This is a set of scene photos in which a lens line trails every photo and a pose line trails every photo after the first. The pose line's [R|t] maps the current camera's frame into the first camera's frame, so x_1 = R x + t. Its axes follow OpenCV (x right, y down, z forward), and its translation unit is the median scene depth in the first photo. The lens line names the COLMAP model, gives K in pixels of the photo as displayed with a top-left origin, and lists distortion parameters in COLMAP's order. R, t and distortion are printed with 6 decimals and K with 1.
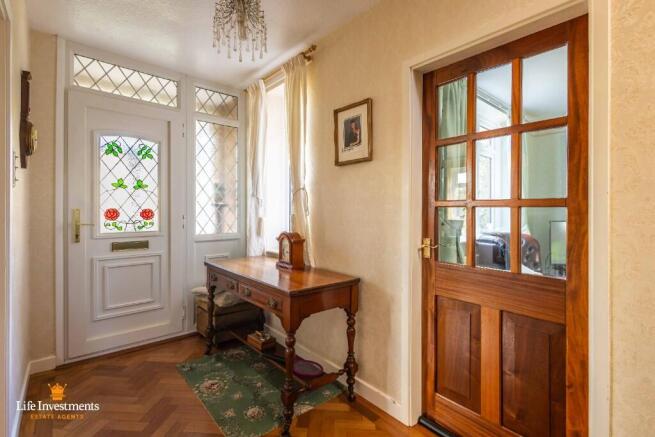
lens RADIAL K [[297.6, 0, 326.7], [0, 297.6, 217.7], [0, 0, 1]] dist [0.002452, 0.000026]
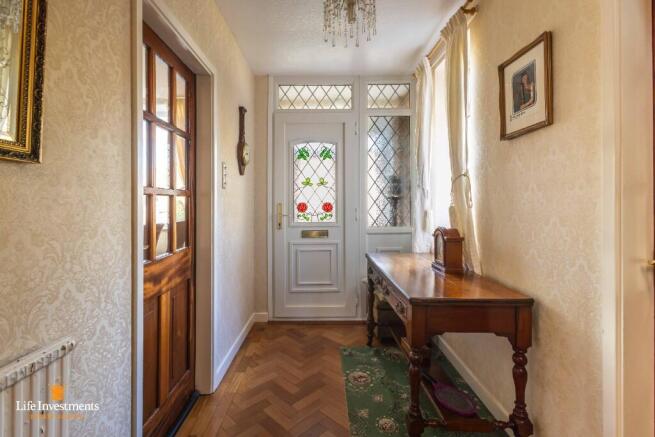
lens RADIAL K [[301.0, 0, 325.8], [0, 301.0, 207.9], [0, 0, 1]] dist [0.000533, 0.000047]
pose [[0.754404, -0.003281, -0.656402, 0.172544], [-0.002601, 0.999965, -0.007988, -0.000004], [0.656405, 0.007733, 0.754369, 0.137247]]
